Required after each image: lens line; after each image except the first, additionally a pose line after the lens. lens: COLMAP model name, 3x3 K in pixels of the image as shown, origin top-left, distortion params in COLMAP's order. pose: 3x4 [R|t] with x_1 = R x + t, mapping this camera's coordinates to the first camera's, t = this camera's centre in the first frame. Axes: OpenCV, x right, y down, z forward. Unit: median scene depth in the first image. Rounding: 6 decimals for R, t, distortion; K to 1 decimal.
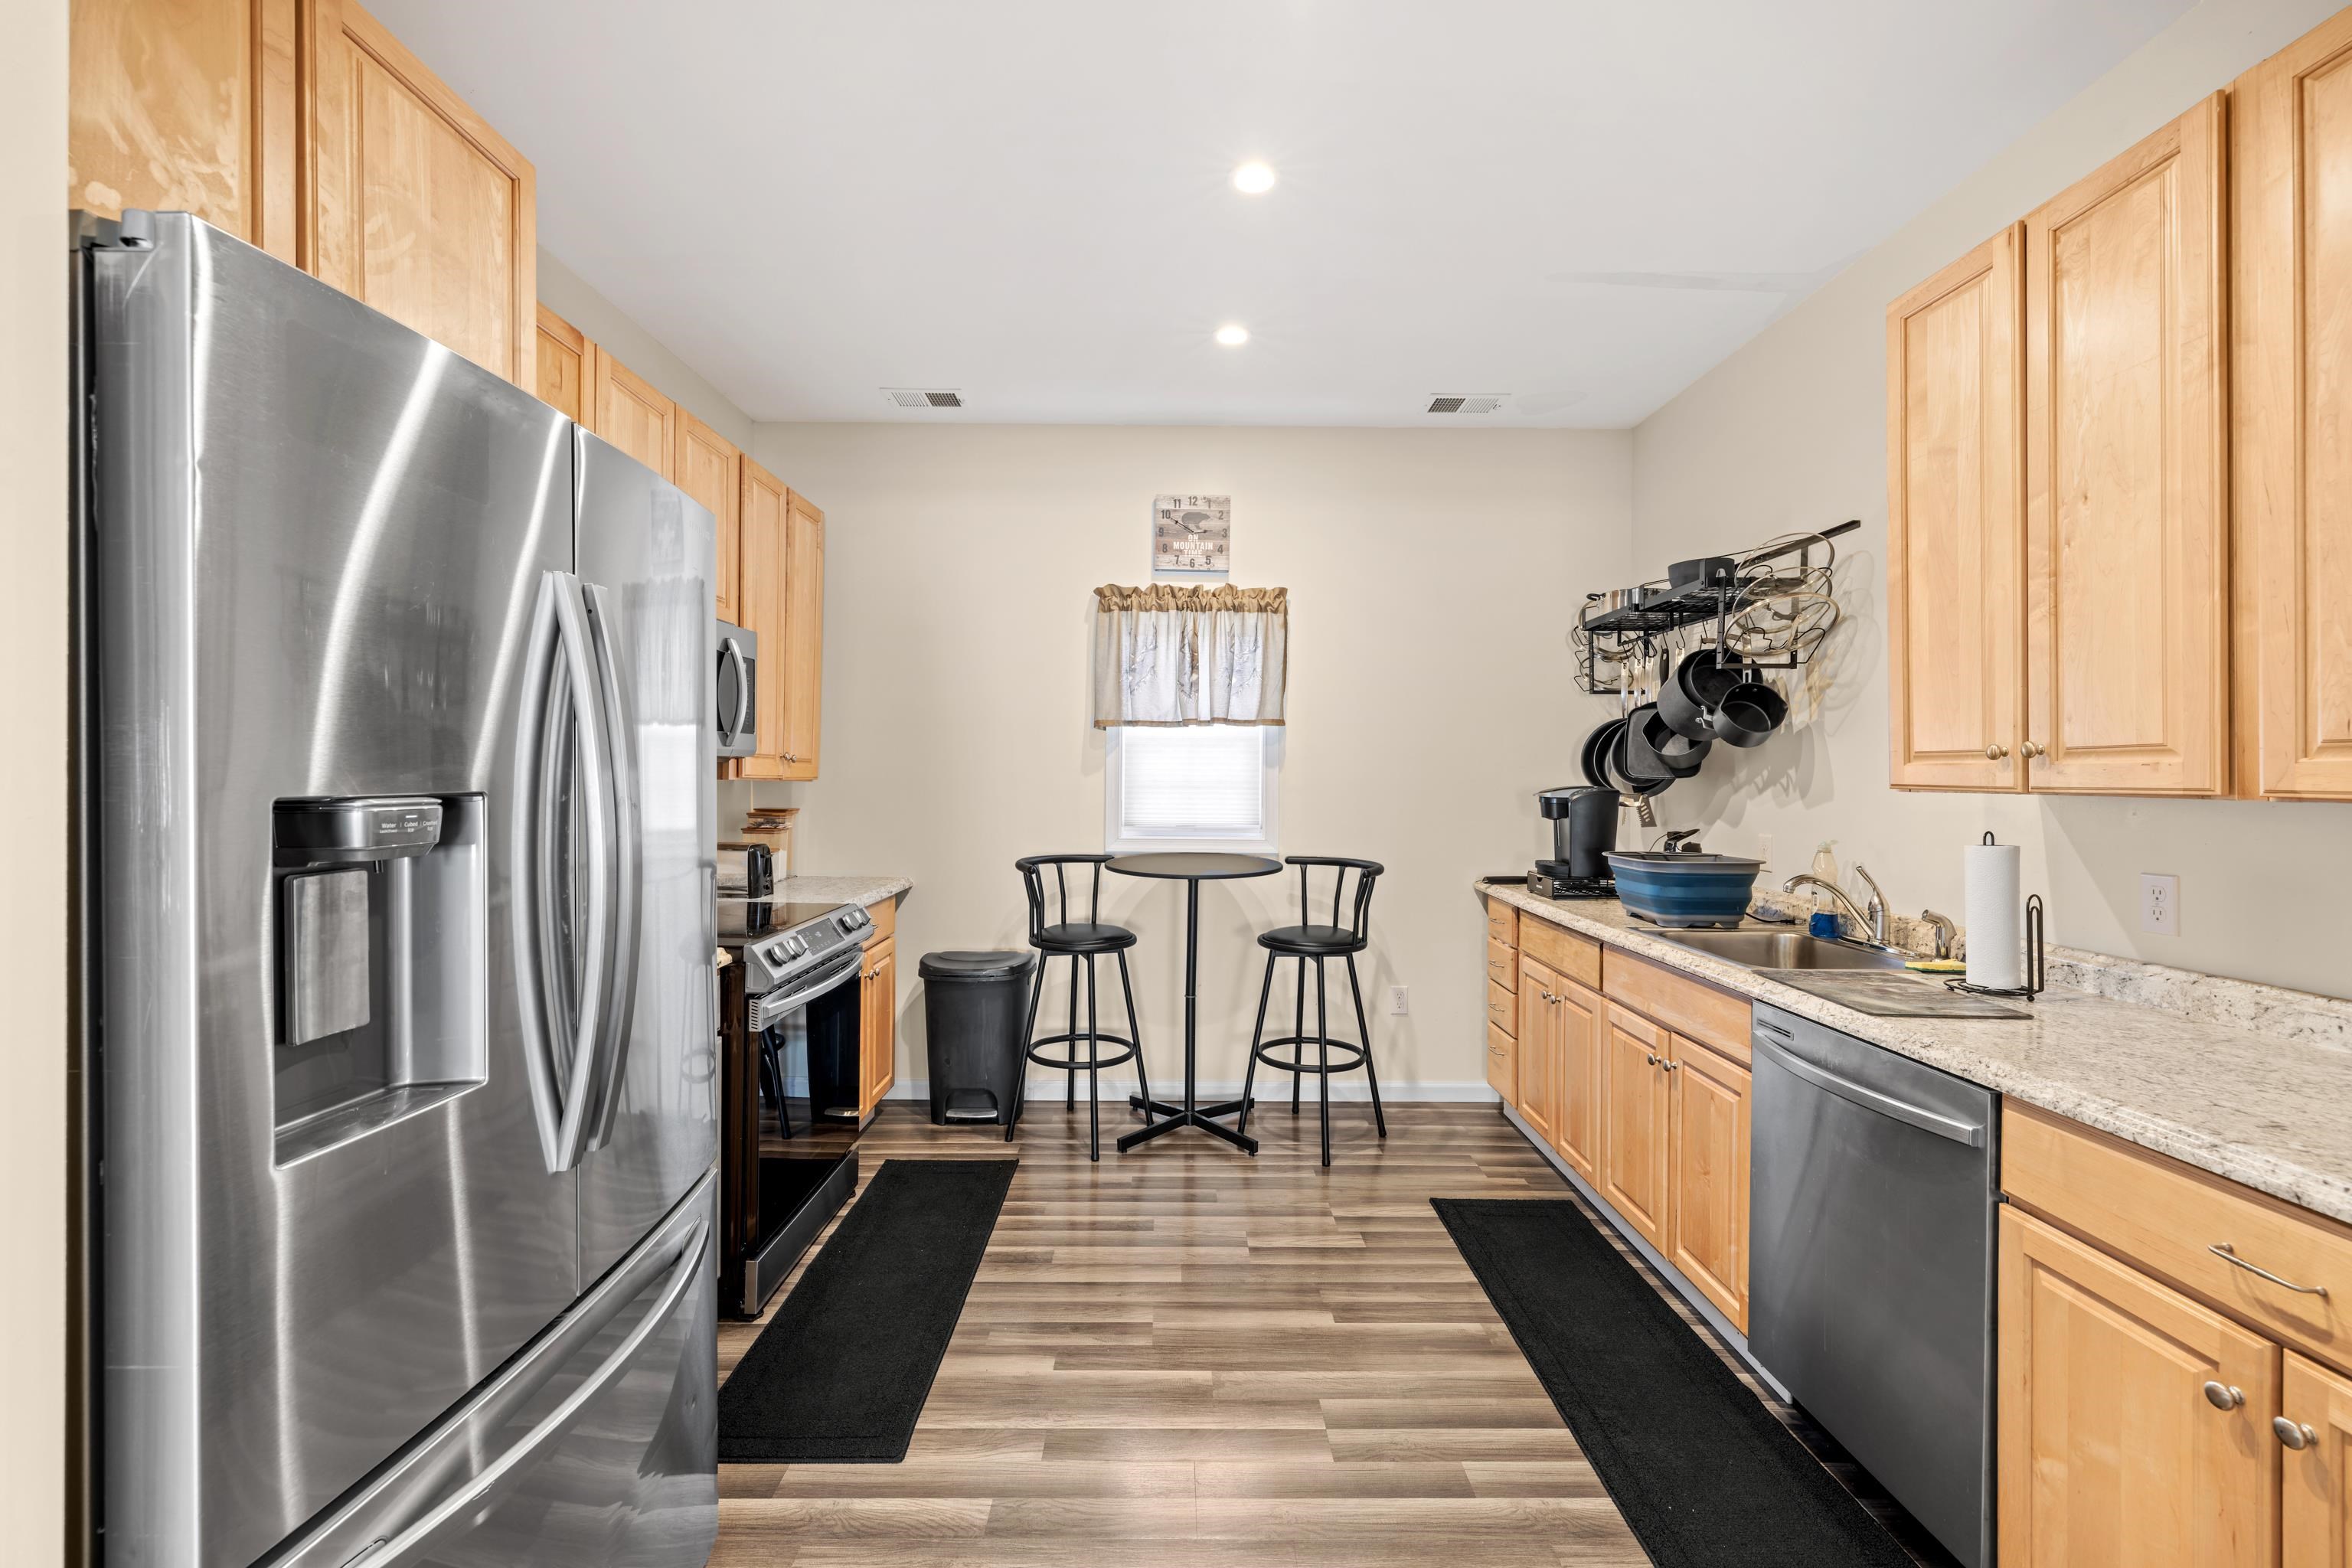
lens RADIAL K [[992.3, 0, 1170.2], [0, 992.3, 778.5], [0, 0, 1]] dist [0.000605, 0.000985]
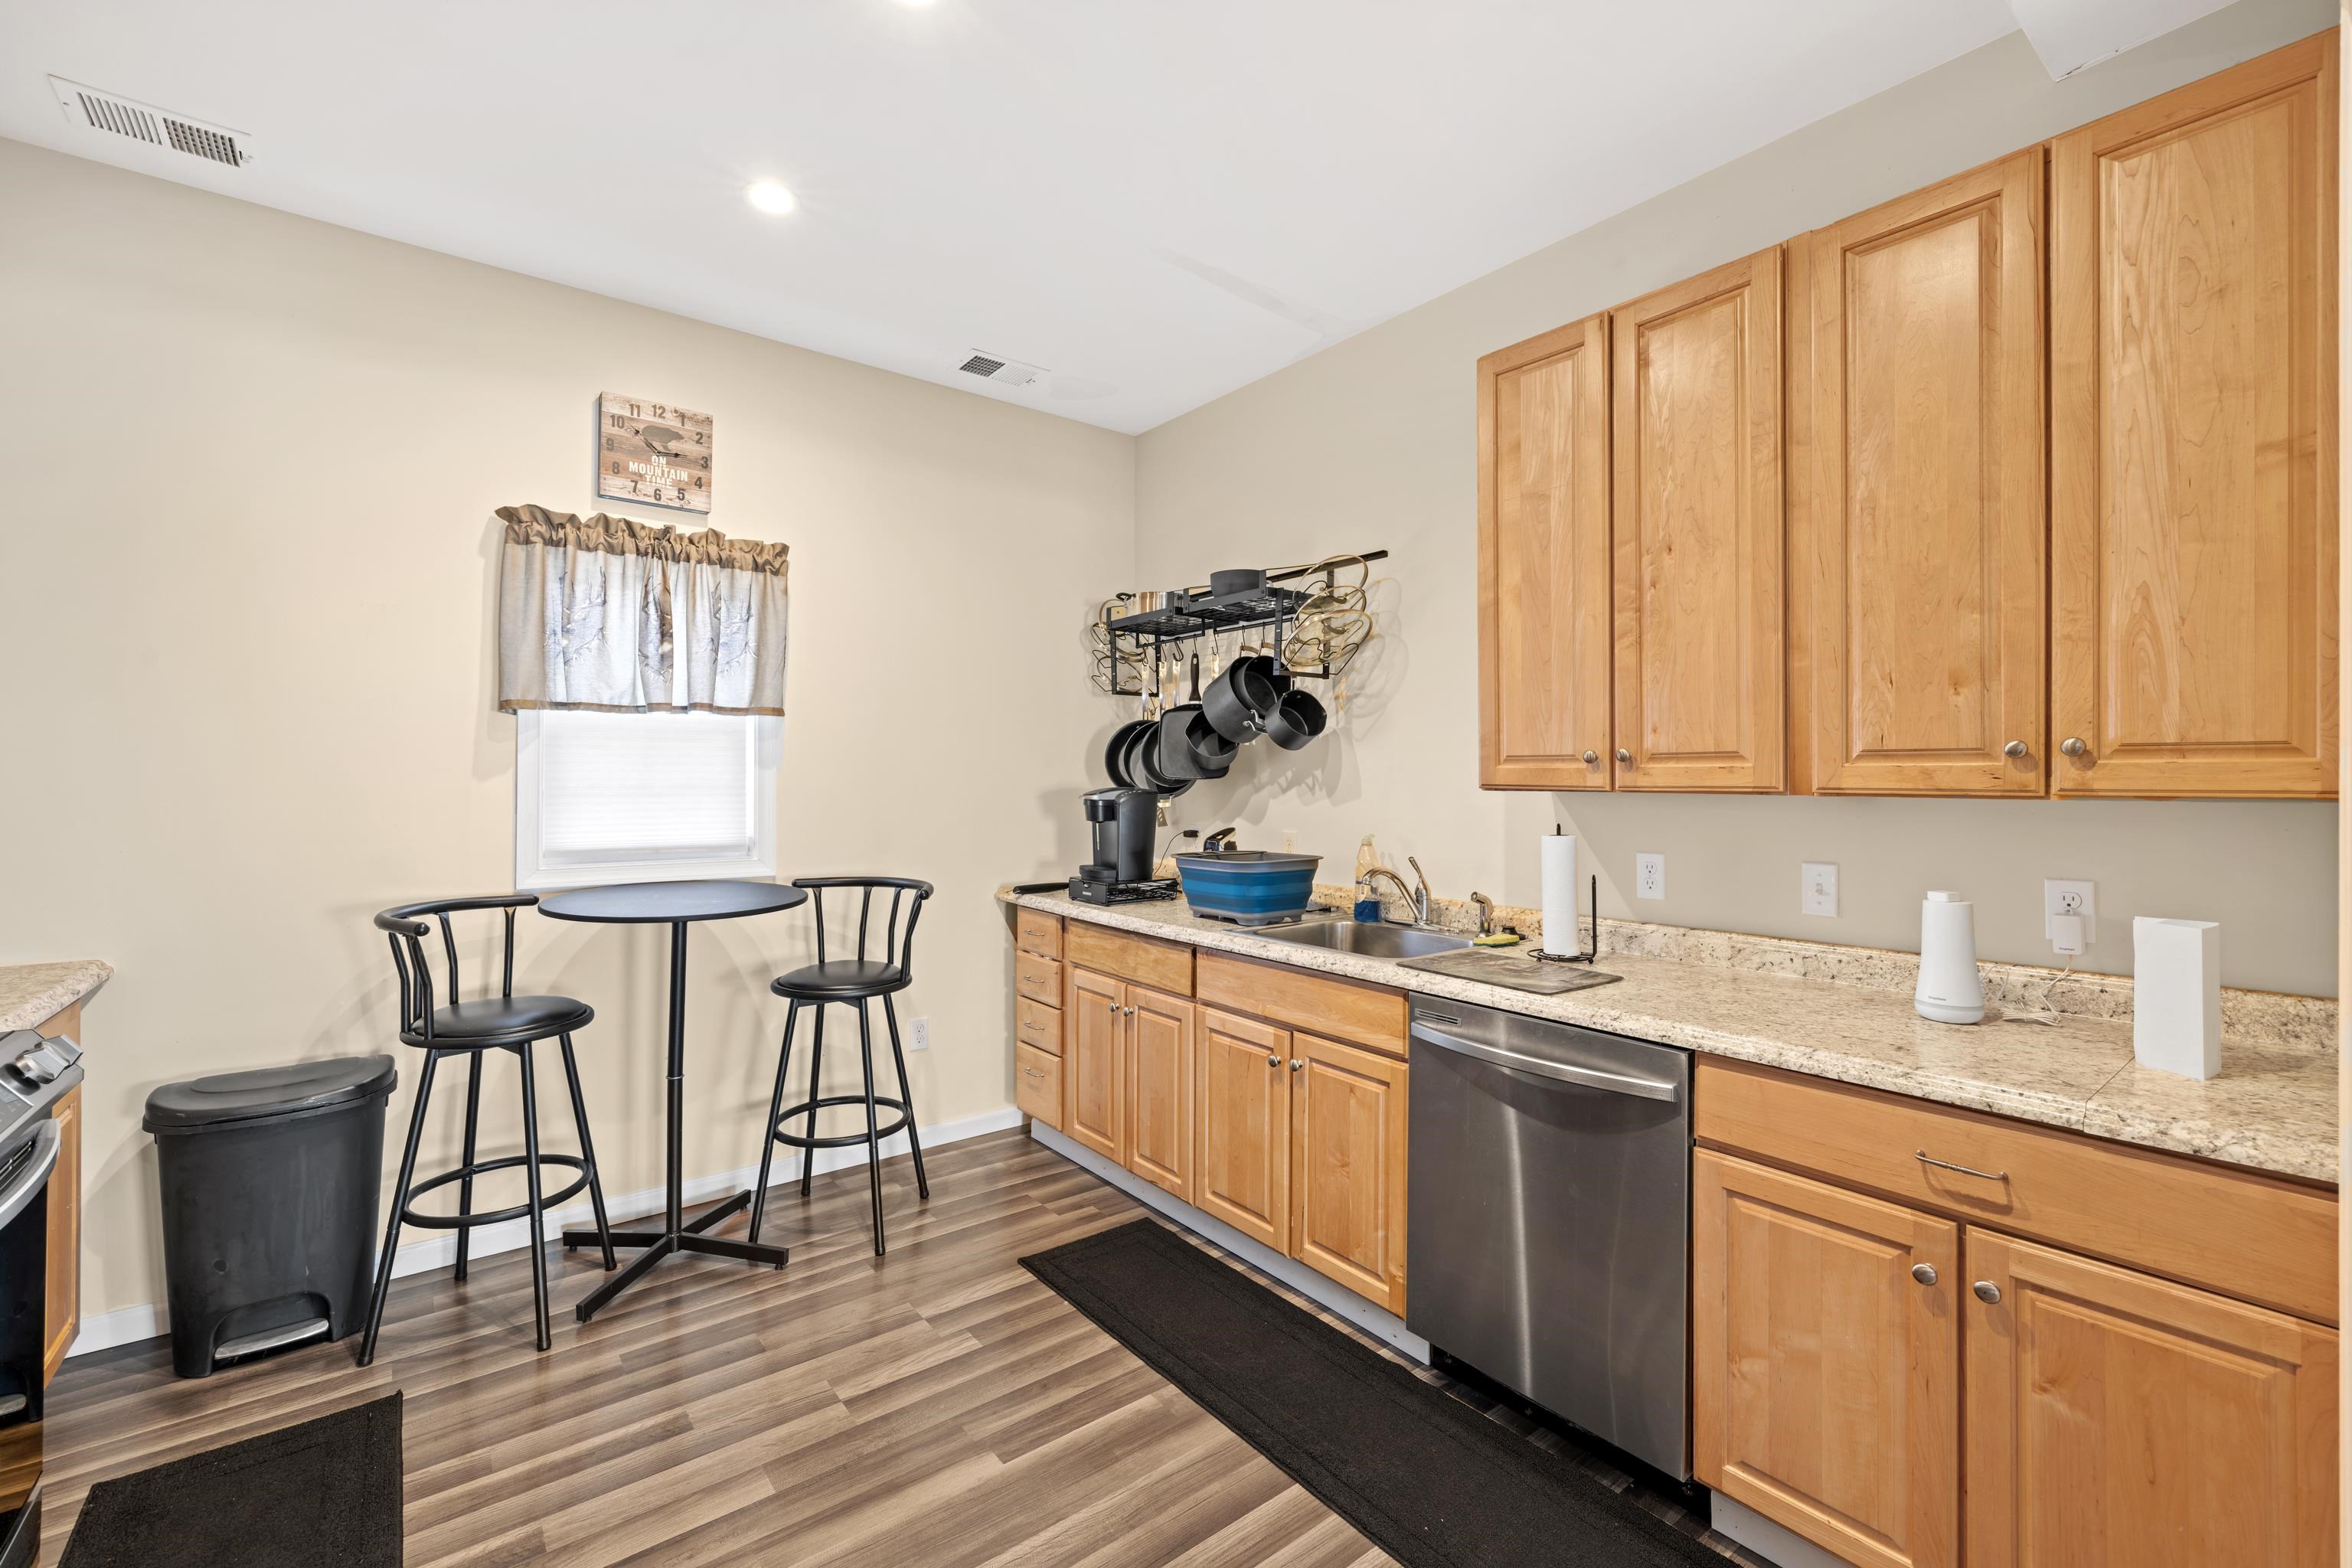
lens RADIAL K [[992.3, 0, 1176.4], [0, 992.3, 776.1], [0, 0, 1]] dist [0.000605, 0.000985]
pose [[0.788788, -0.004024, 0.614652, -0.173351], [0.005588, 0.999984, -0.000625, -0.003342], [-0.614640, 0.003928, 0.788798, 0.229488]]
